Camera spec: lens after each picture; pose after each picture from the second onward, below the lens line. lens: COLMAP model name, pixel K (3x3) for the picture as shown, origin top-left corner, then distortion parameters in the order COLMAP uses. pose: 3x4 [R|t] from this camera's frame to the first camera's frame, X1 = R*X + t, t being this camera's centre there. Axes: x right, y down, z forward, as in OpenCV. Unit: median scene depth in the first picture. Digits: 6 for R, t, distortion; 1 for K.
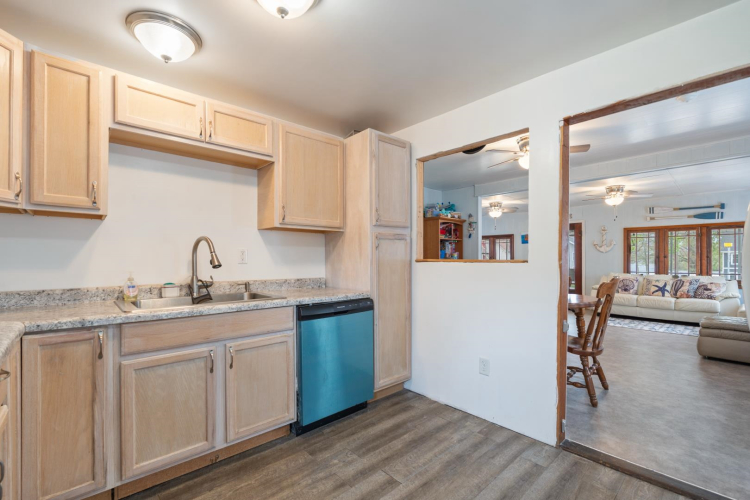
lens RADIAL K [[330.0, 0, 374.7], [0, 330.0, 255.1], [0, 0, 1]] dist [-0.009895, 0.001187]
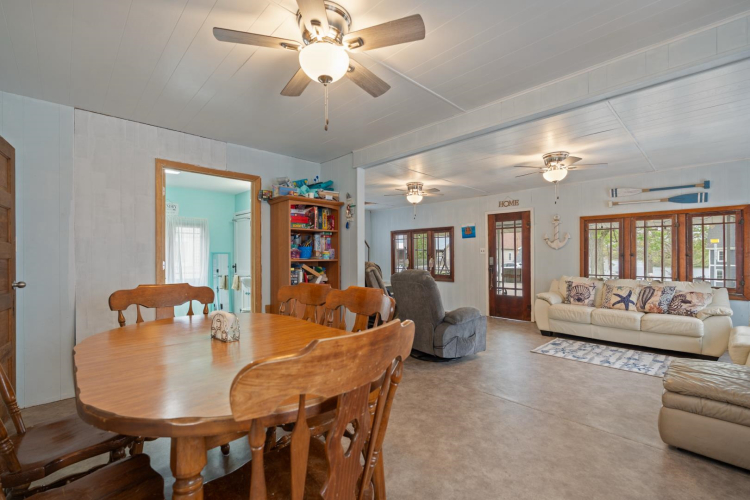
lens RADIAL K [[330.0, 0, 377.9], [0, 330.0, 251.2], [0, 0, 1]] dist [-0.009895, 0.001187]
pose [[0.999699, -0.001508, 0.024499, 0.315485], [0.001580, 0.999995, -0.002887, -0.002068], [-0.024495, 0.002925, 0.999696, 0.291934]]
